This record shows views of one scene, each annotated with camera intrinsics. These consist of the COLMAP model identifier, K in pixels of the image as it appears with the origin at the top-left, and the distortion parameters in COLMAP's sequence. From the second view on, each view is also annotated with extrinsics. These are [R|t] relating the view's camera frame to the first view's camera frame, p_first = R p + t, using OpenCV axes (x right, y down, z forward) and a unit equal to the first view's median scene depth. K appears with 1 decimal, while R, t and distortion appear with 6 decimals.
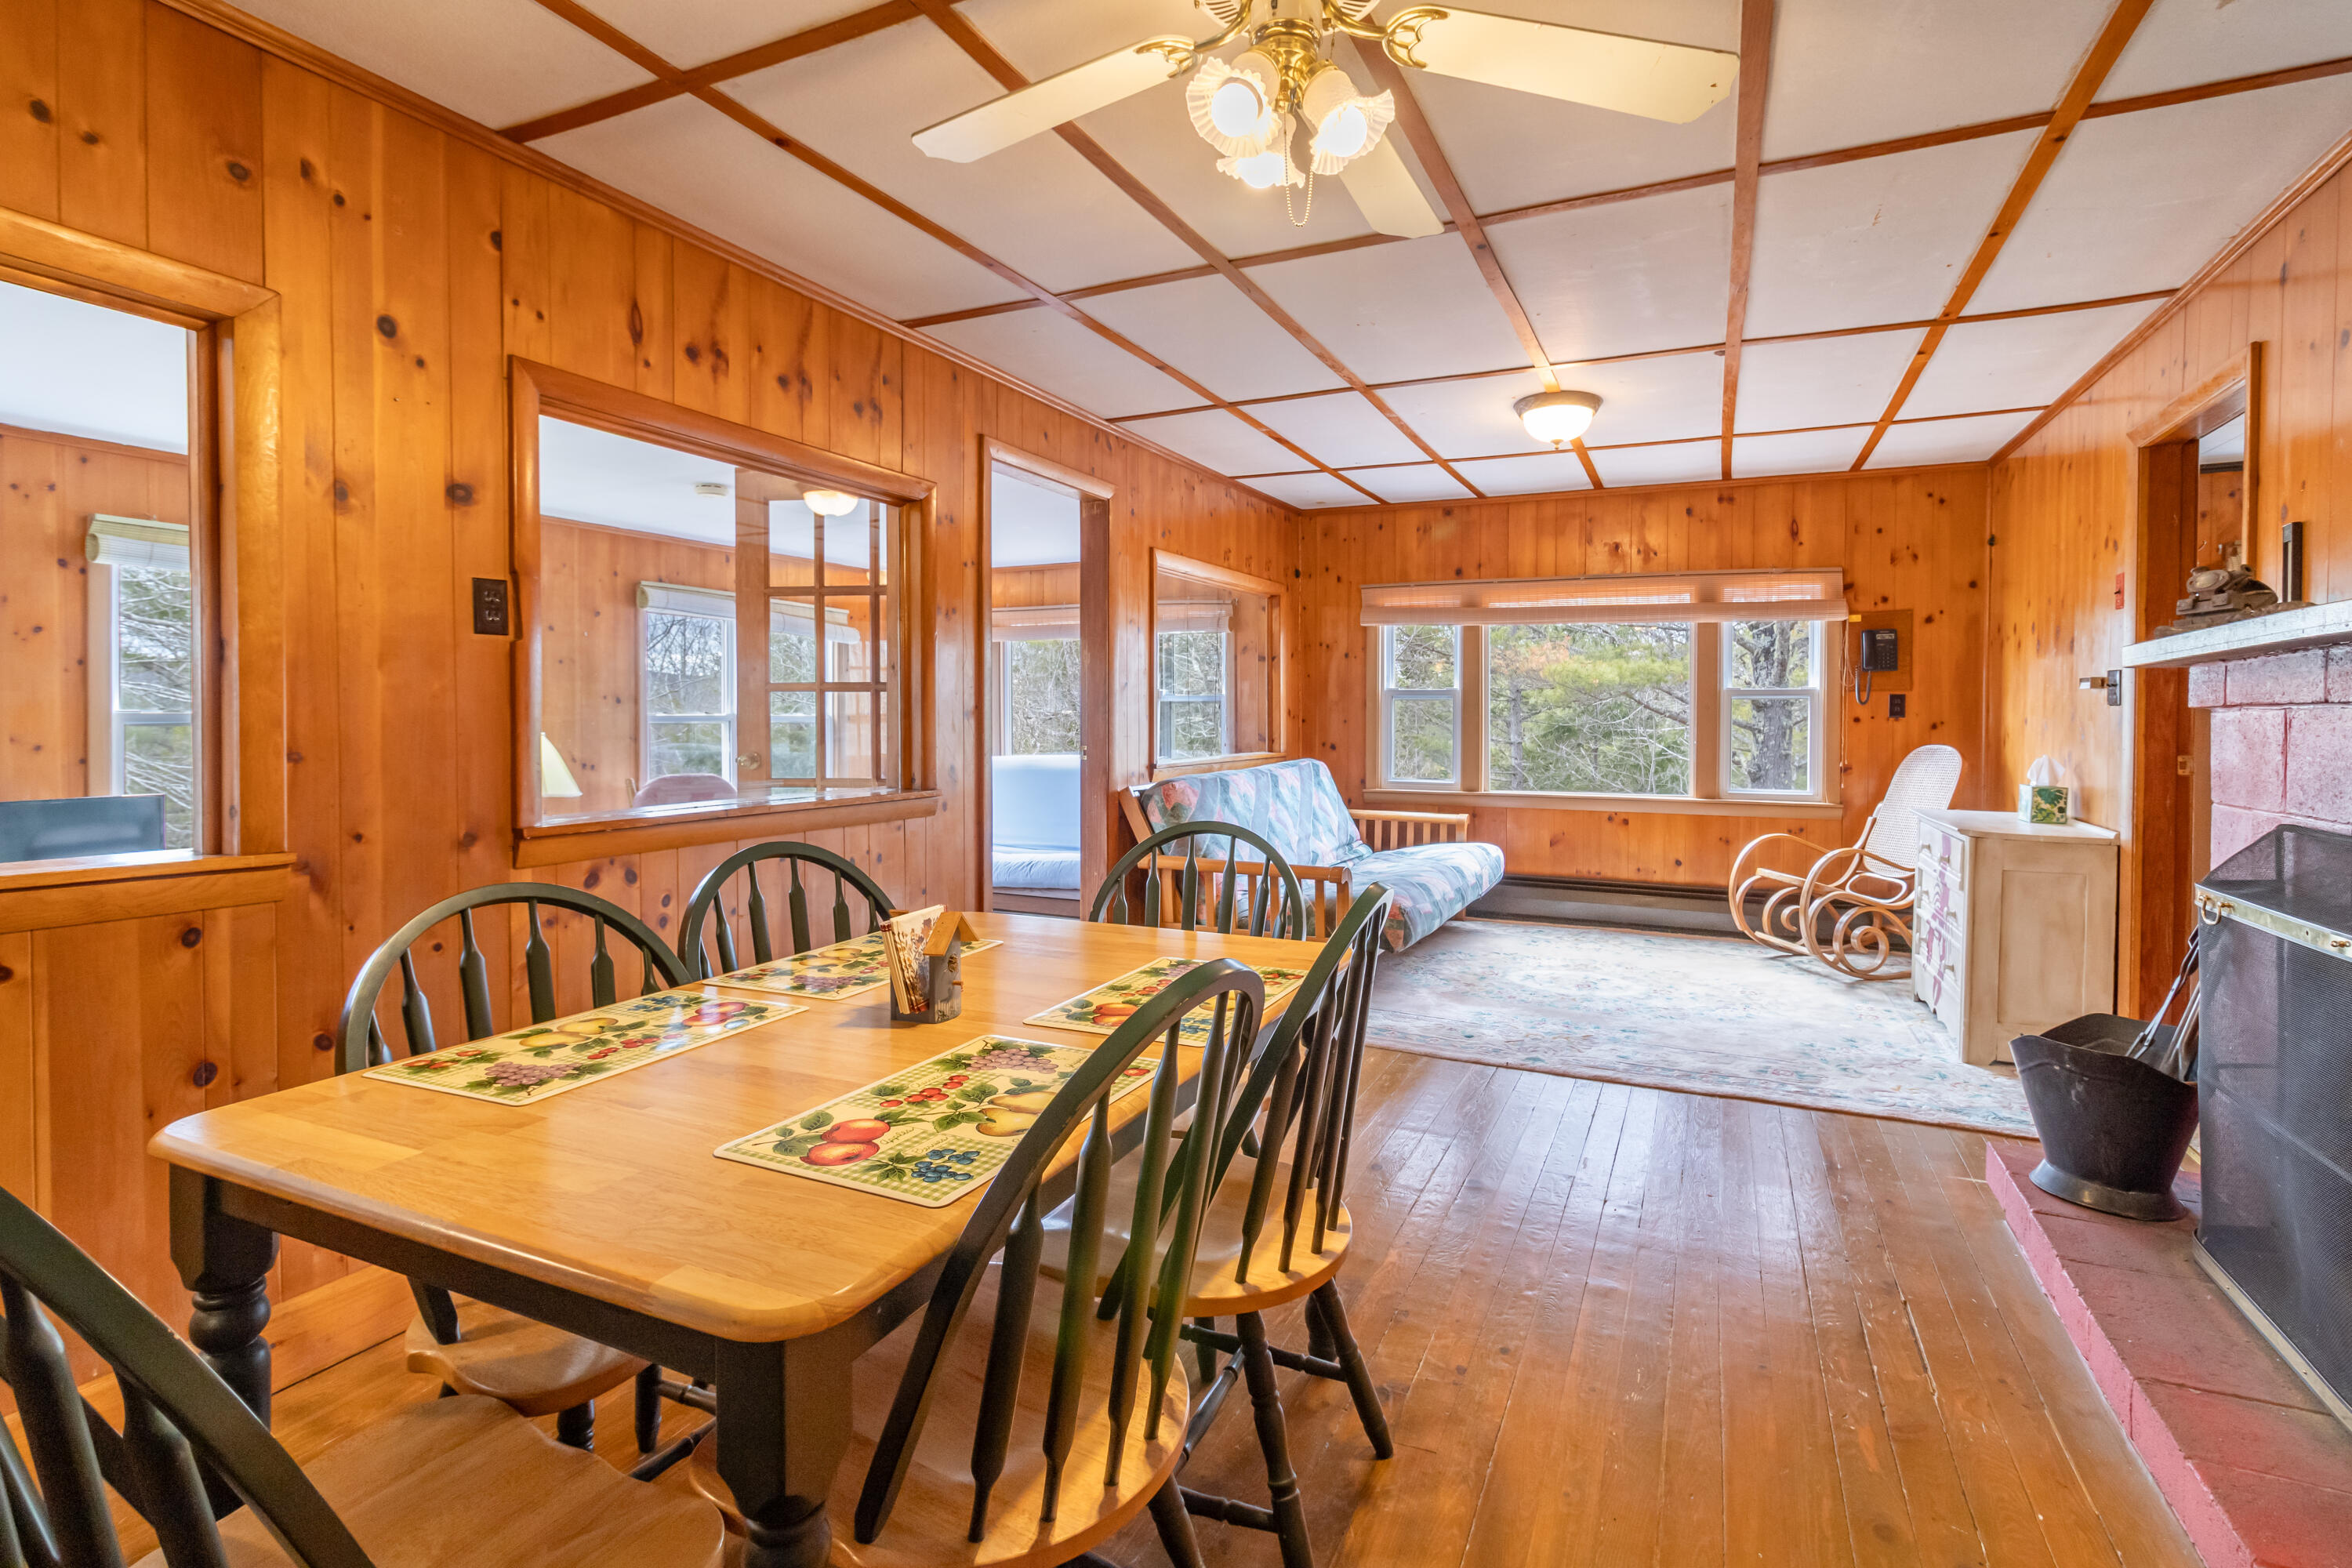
lens RADIAL K [[1099.8, 0, 1185.1], [0, 1099.8, 733.8], [0, 0, 1]] dist [0.000291, -0.000164]
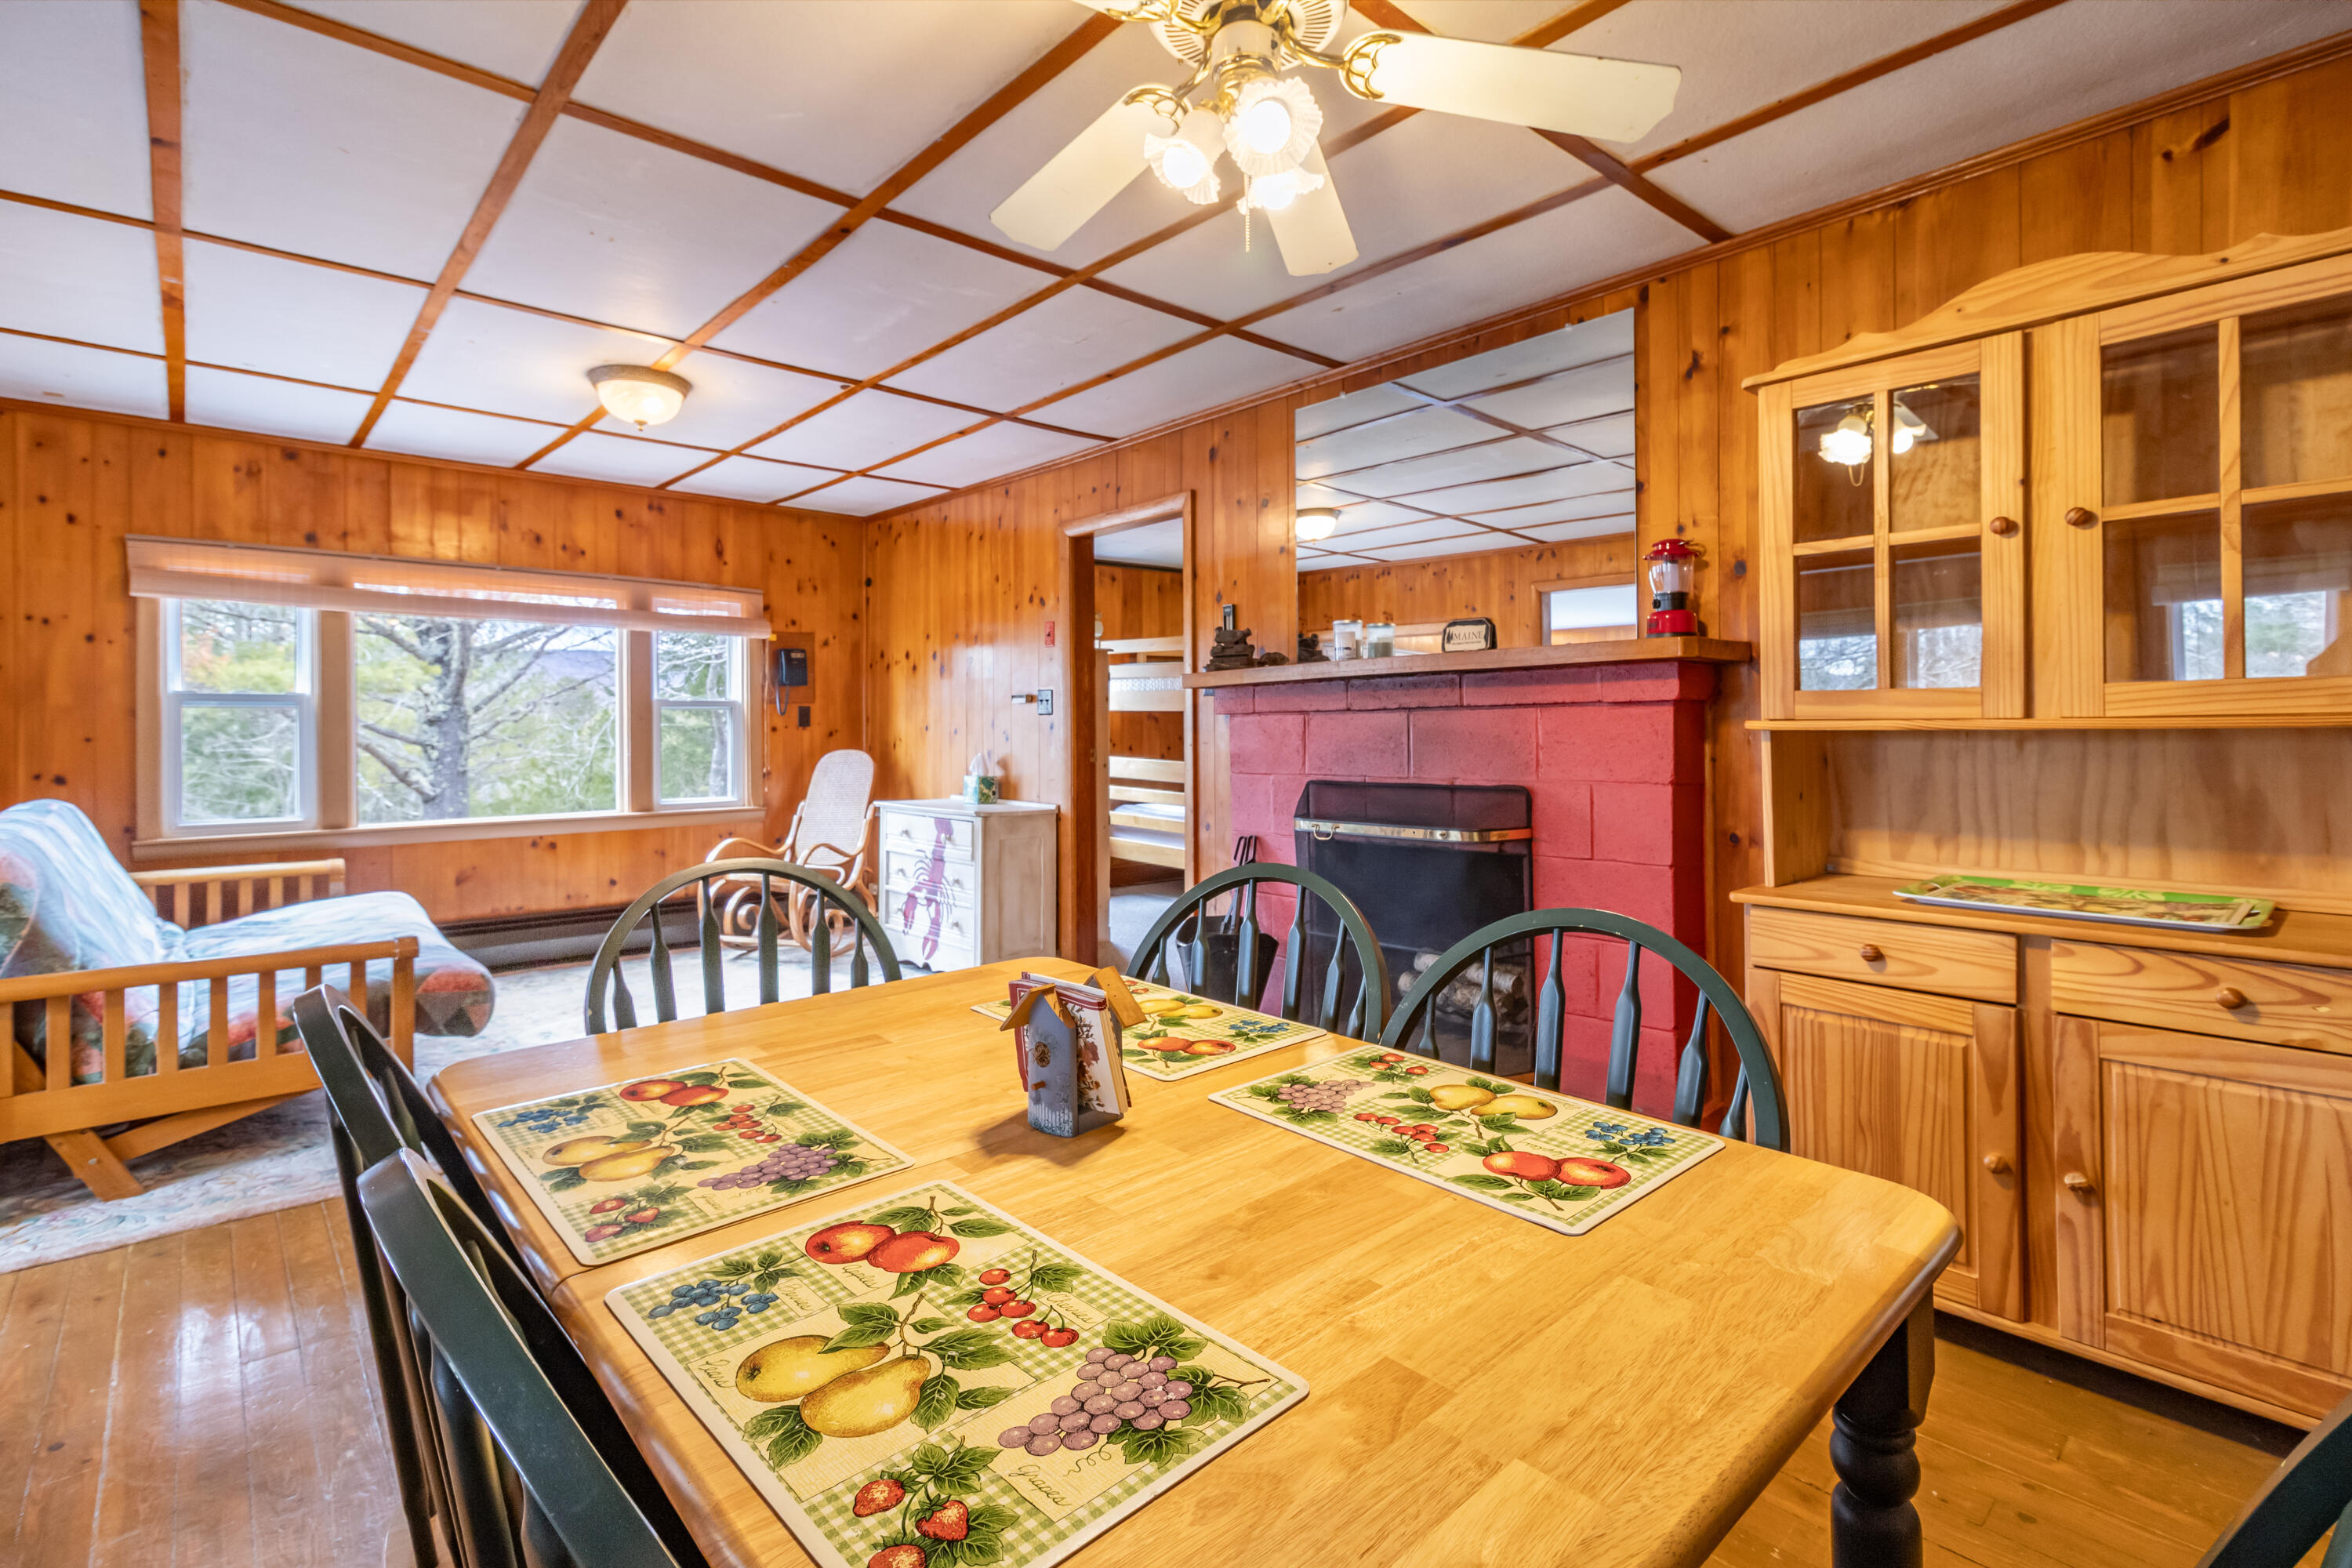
lens RADIAL K [[1114.1, 0, 1179.7], [0, 1114.1, 722.6], [0, 0, 1]] dist [0.002444, -0.000116]
pose [[0.384592, -0.002337, 0.923084, -0.269182], [0.024992, 0.999657, -0.007882, -0.000333], [-0.922748, 0.026101, 0.384518, 0.193524]]
